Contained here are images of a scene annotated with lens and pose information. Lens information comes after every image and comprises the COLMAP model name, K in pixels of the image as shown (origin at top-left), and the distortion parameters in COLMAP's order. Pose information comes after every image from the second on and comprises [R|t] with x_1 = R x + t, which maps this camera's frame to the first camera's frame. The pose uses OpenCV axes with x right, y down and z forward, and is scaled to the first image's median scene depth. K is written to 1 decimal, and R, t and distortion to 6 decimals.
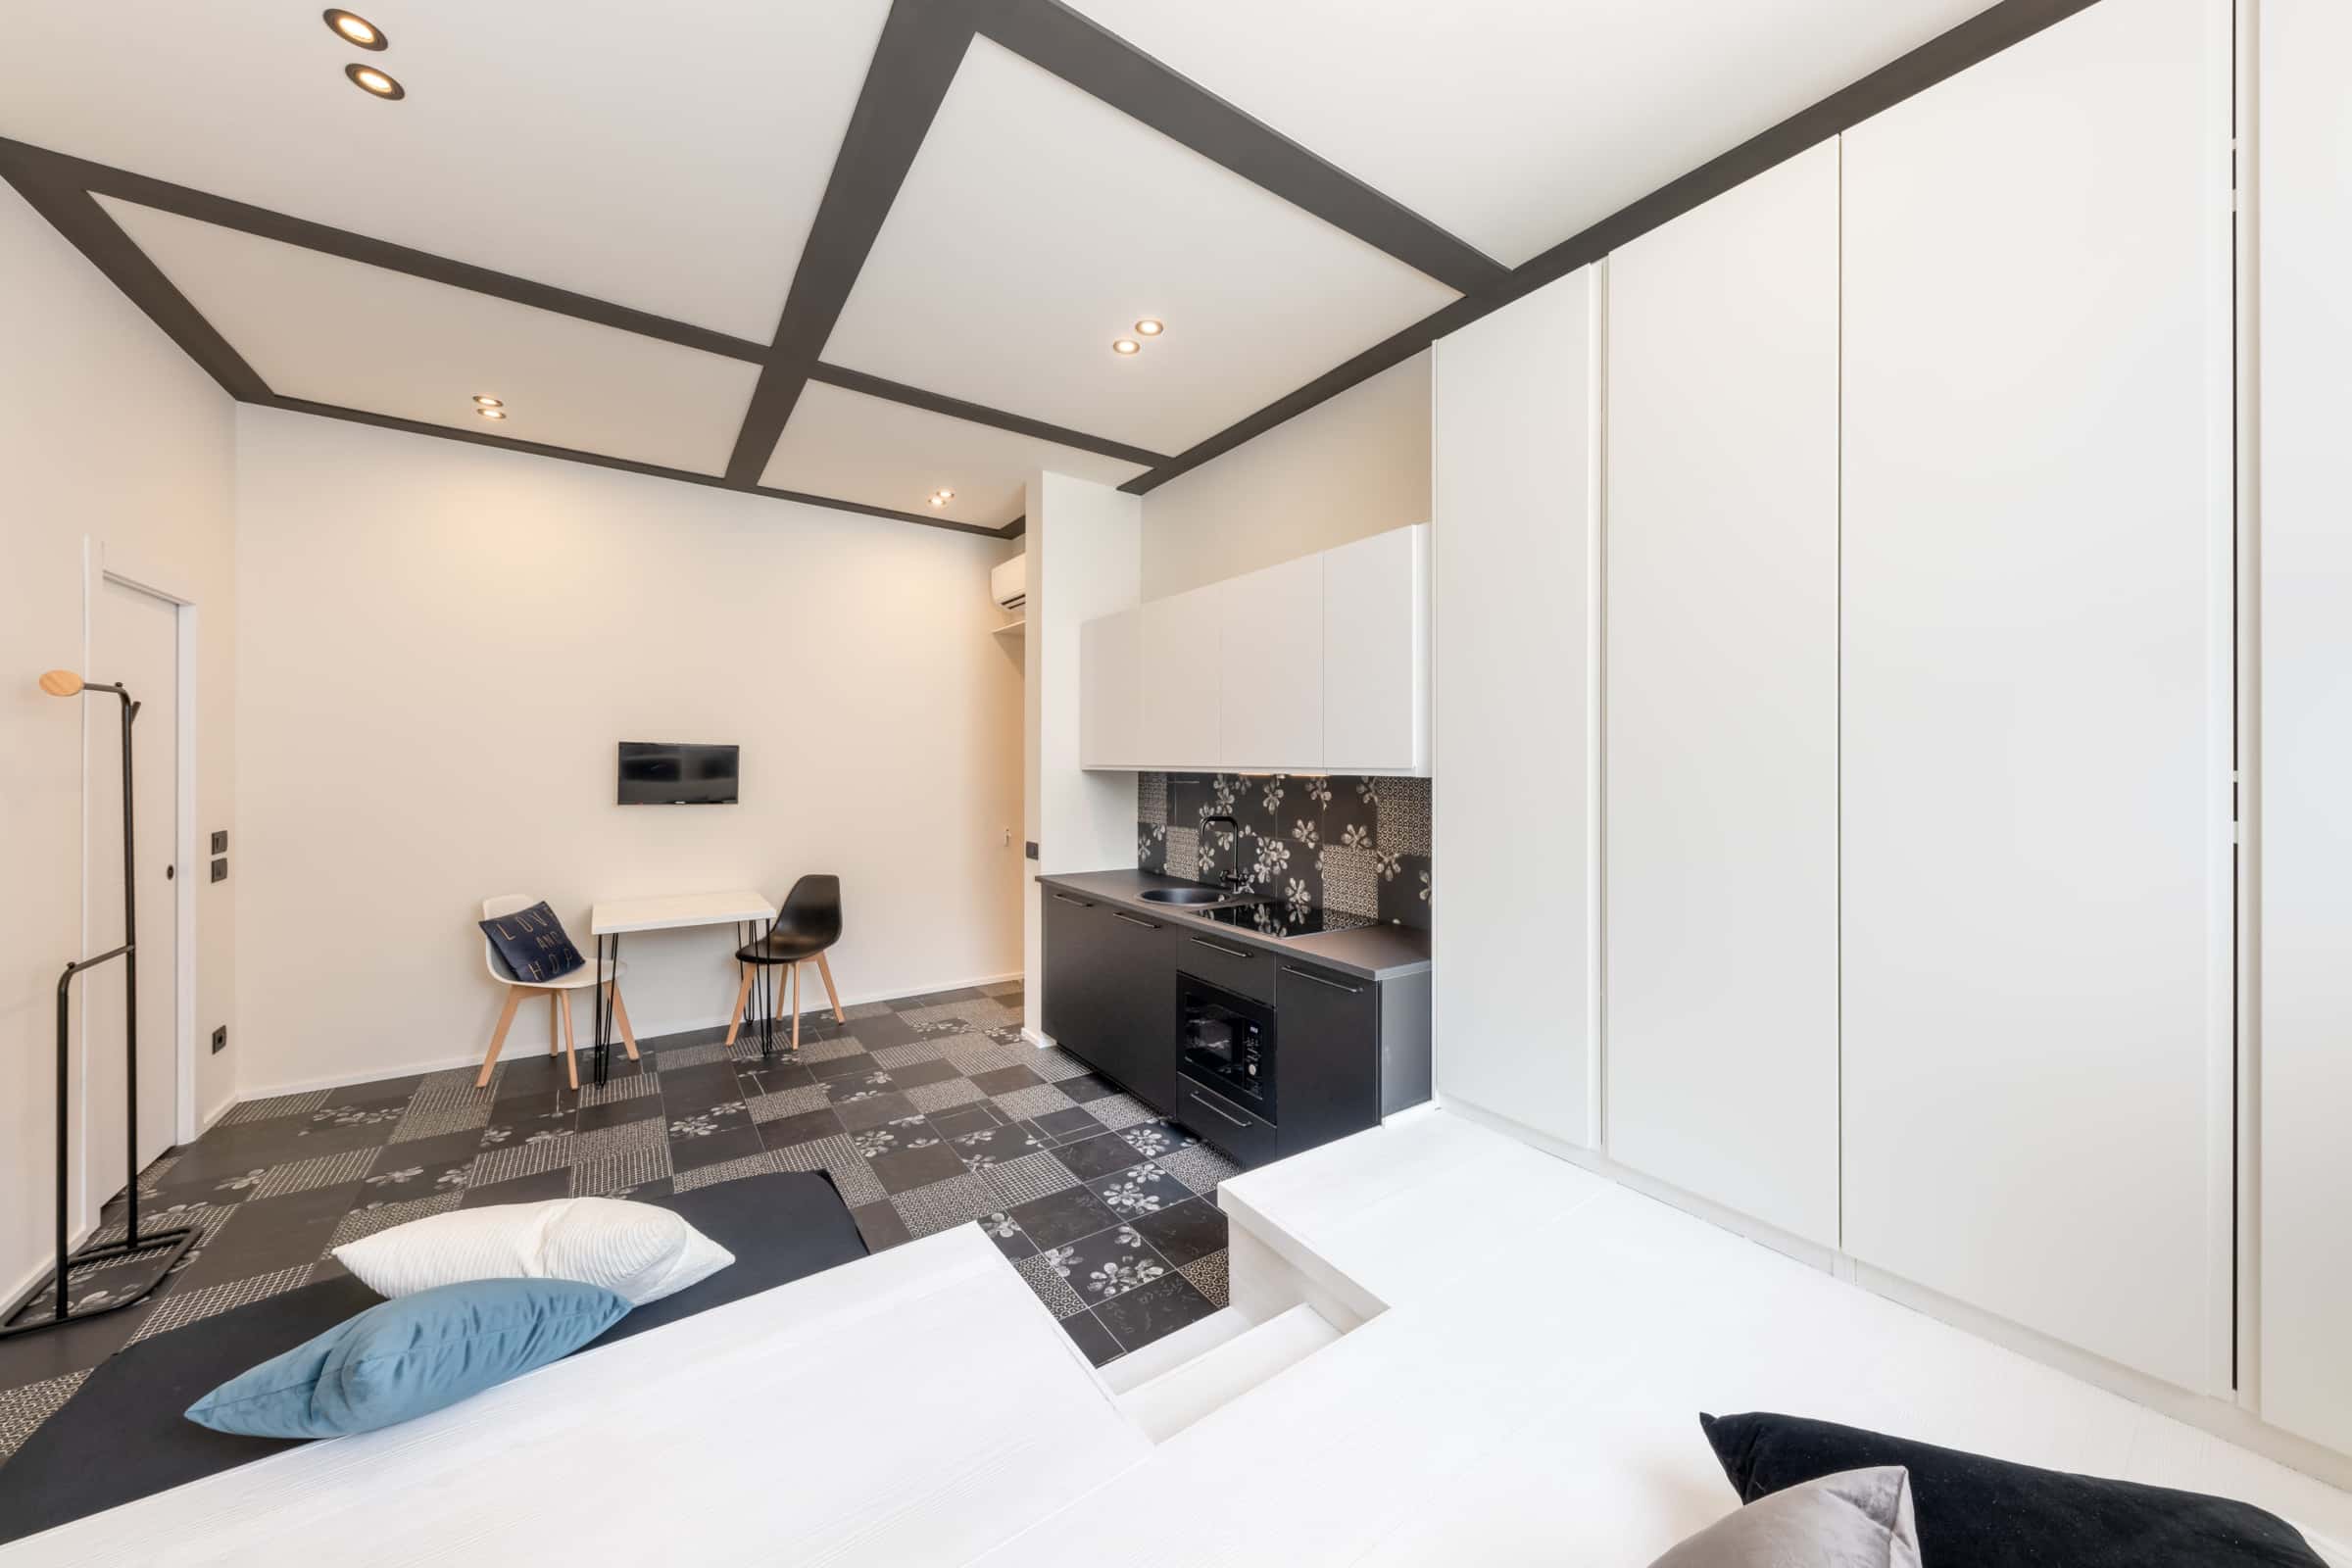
lens RADIAL K [[819.8, 0, 1161.5], [0, 819.8, 763.1], [0, 0, 1]] dist [0.012614, -0.002168]
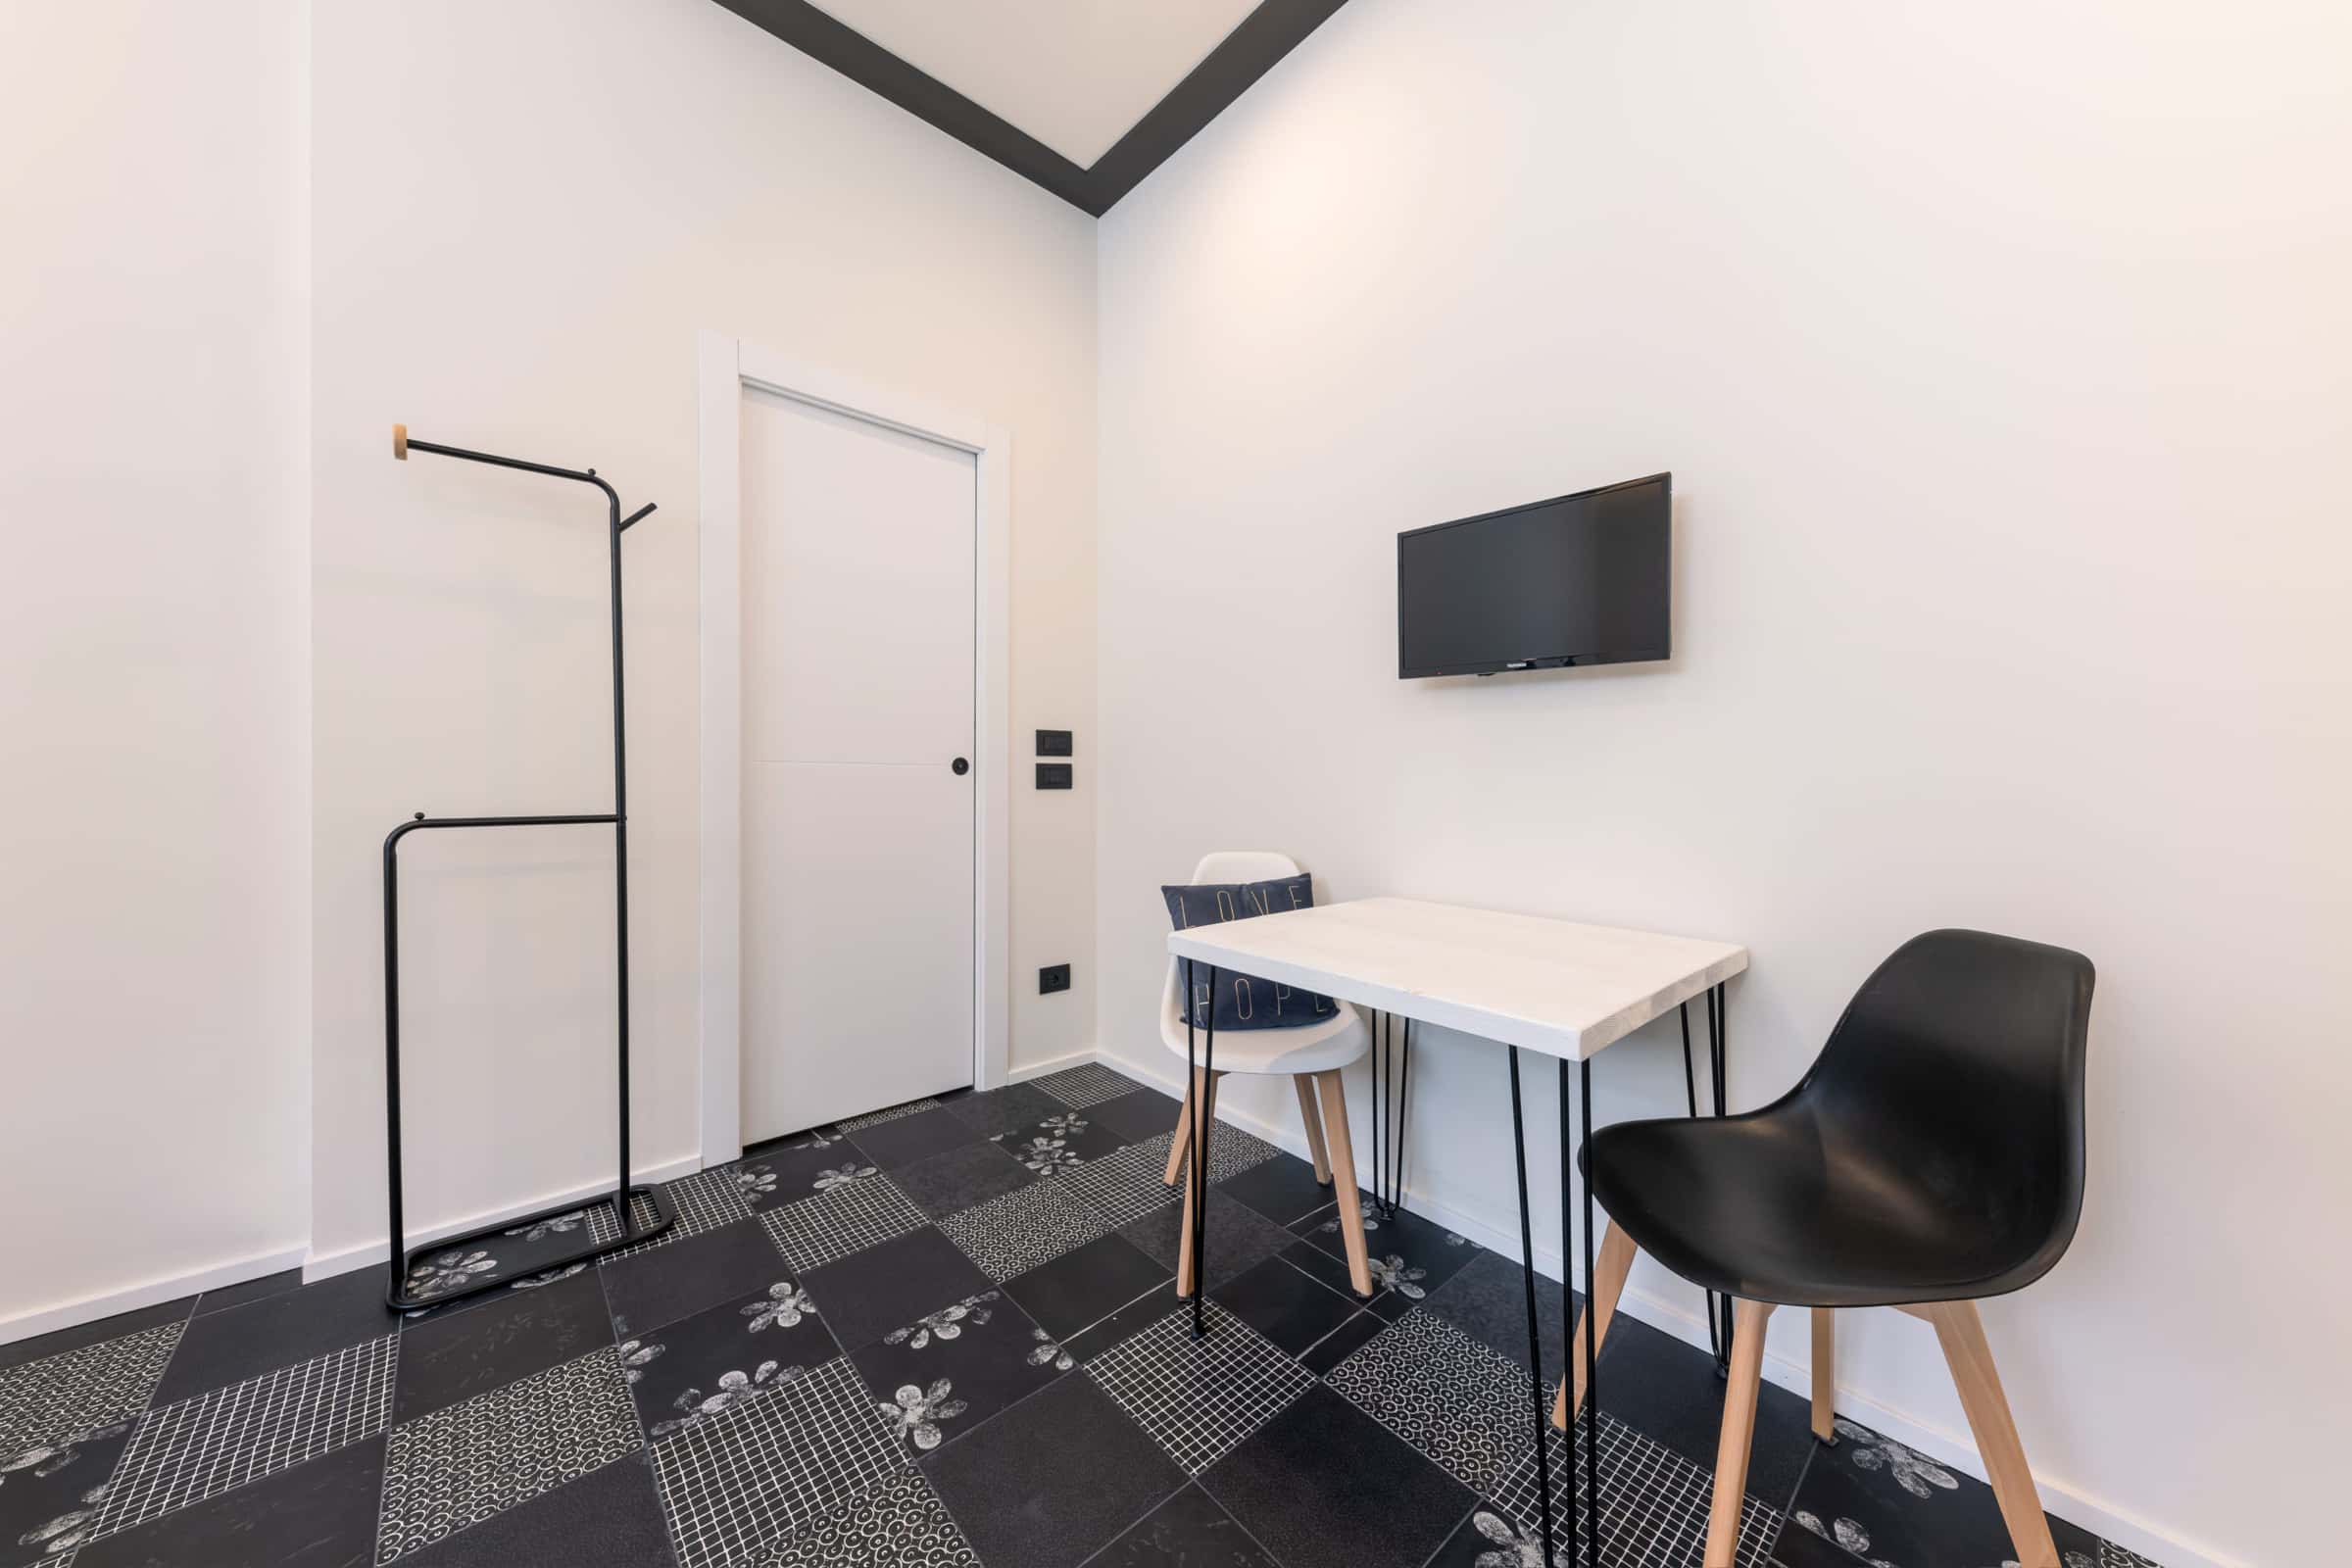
lens RADIAL K [[819.8, 0, 1208.6], [0, 819.8, 761.3], [0, 0, 1]] dist [0.012614, -0.002168]
pose [[0.174170, -0.016443, -0.984578, -0.292974], [-0.010970, 0.999766, -0.018638, 0.128918], [0.984654, 0.014047, 0.173949, 1.022144]]
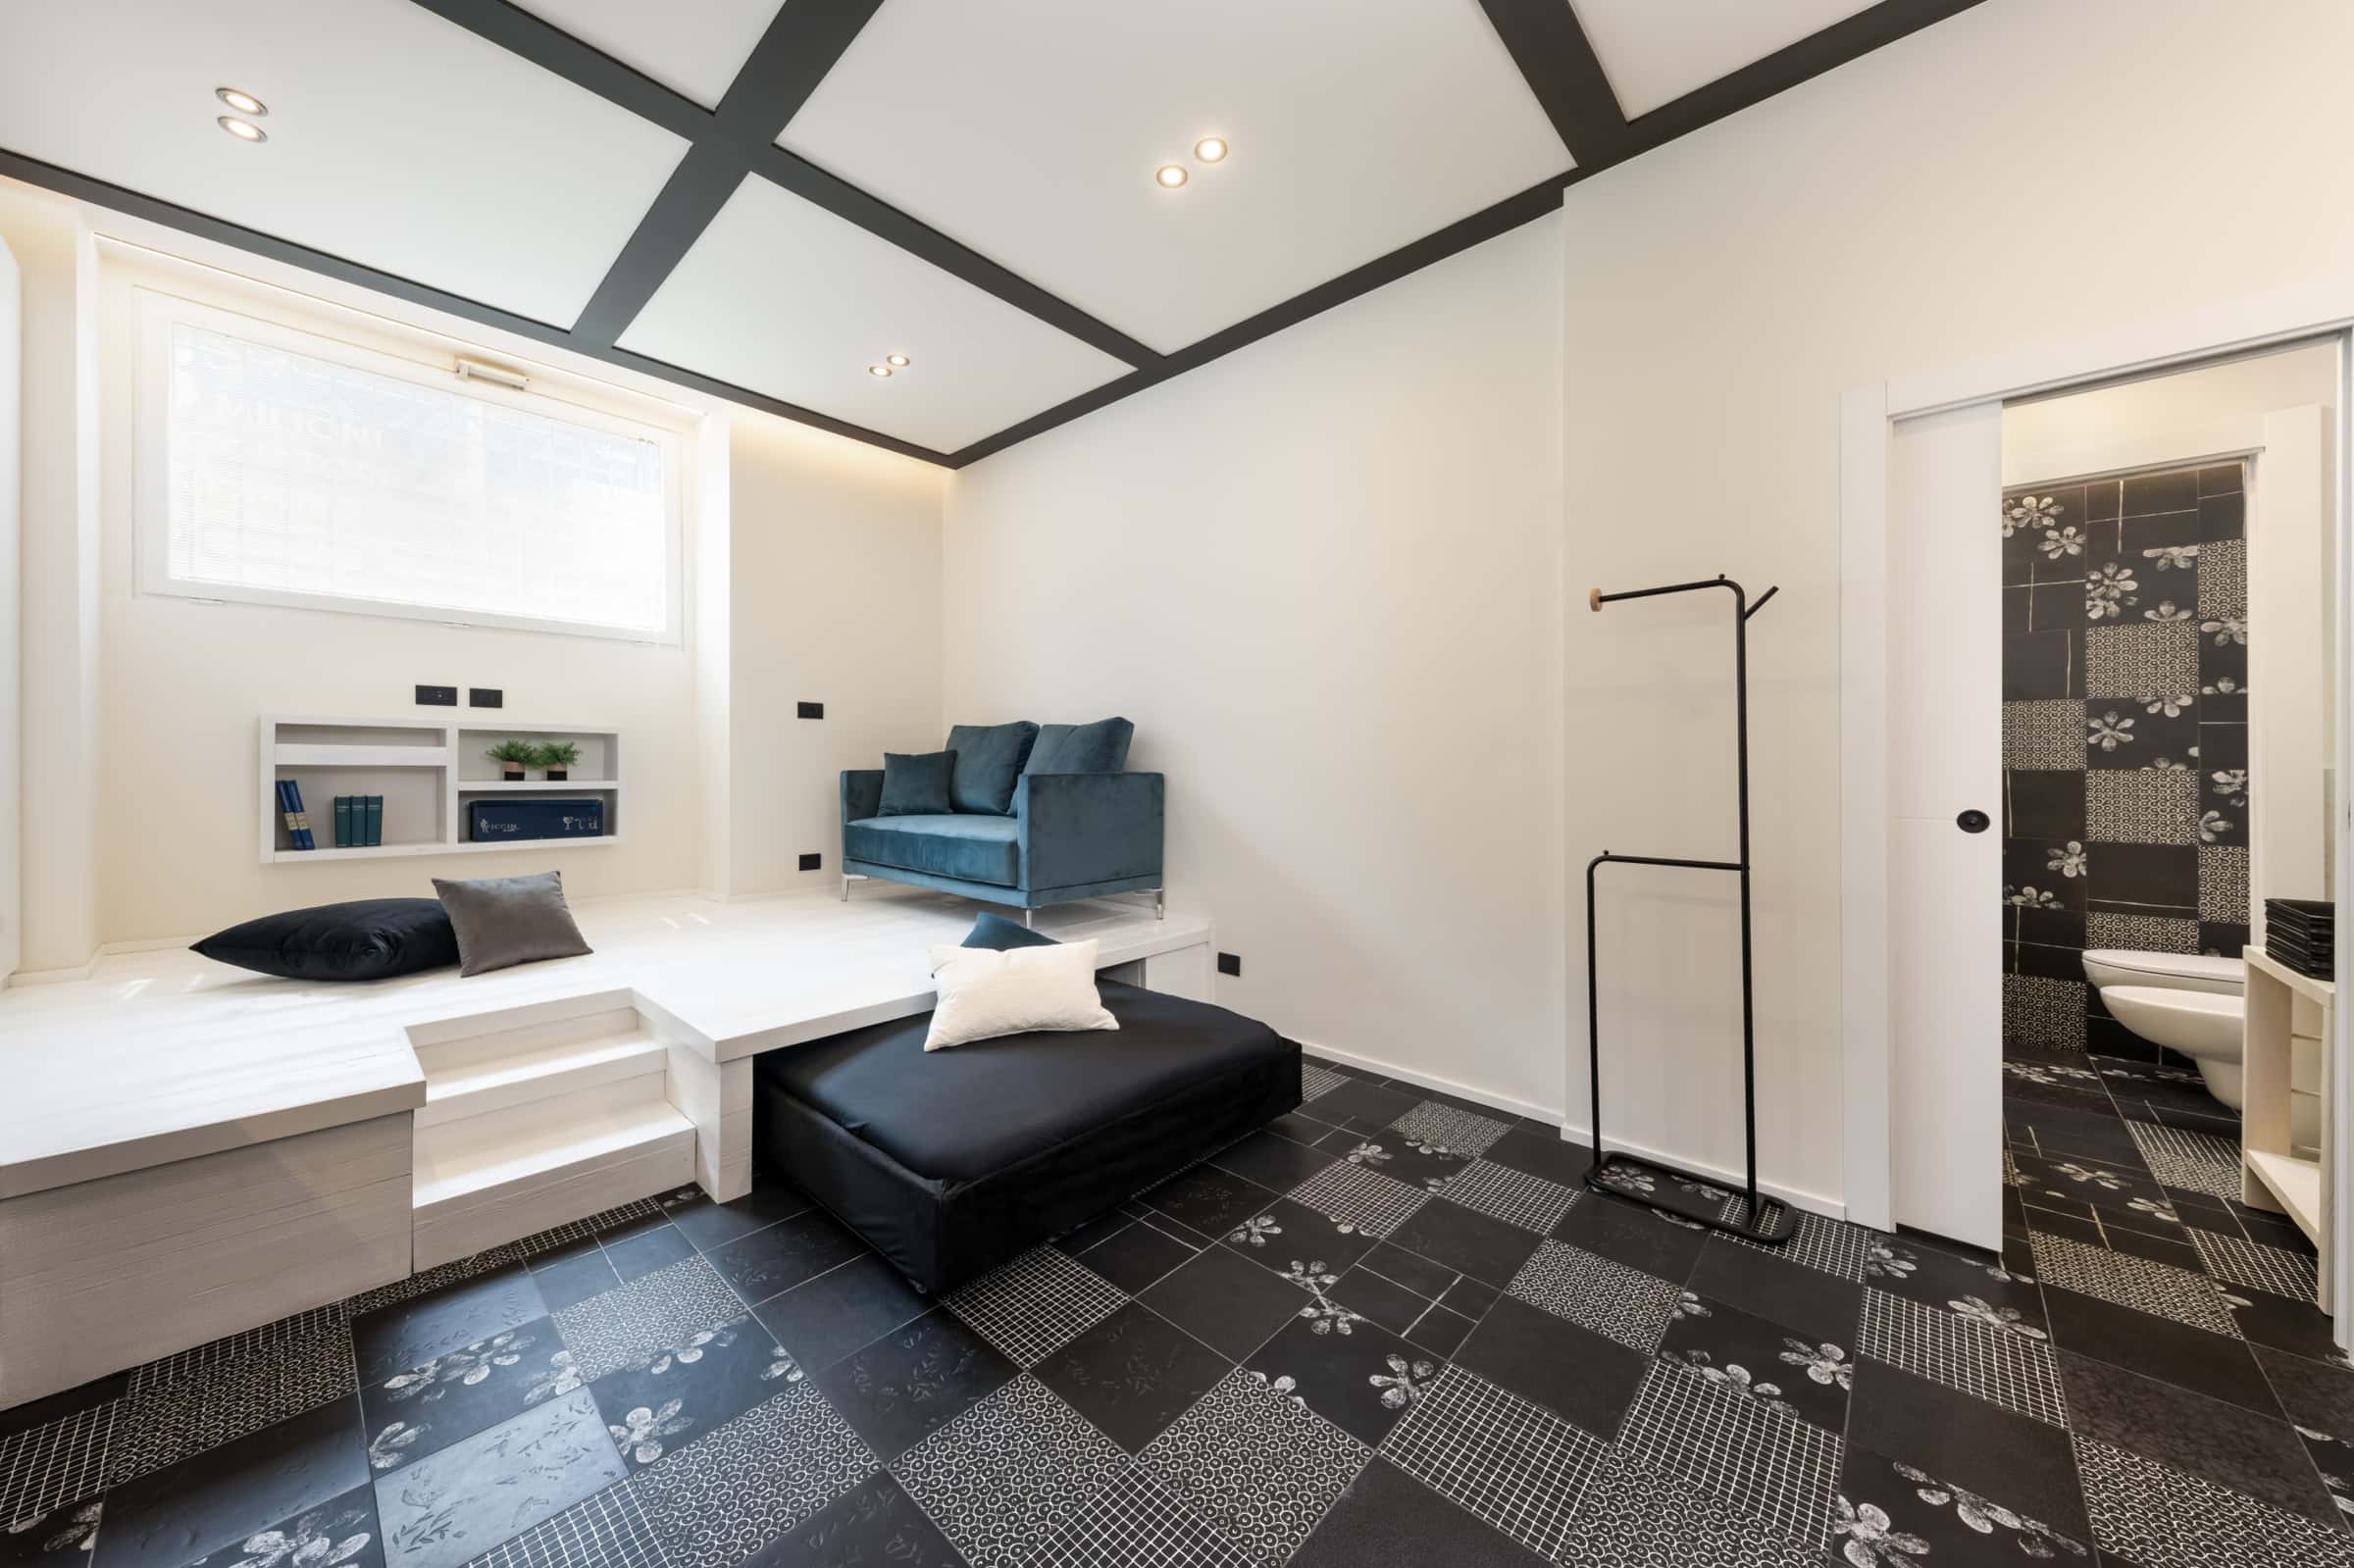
lens RADIAL K [[820.4, 0, 1137.9], [0, 820.4, 759.3], [0, 0, 1]] dist [0.012614, -0.002168]
pose [[-0.967422, -0.012727, -0.252849, -0.284658], [-0.010886, 0.999903, -0.008678, 0.085659], [0.252935, -0.005642, -0.967467, 1.243029]]
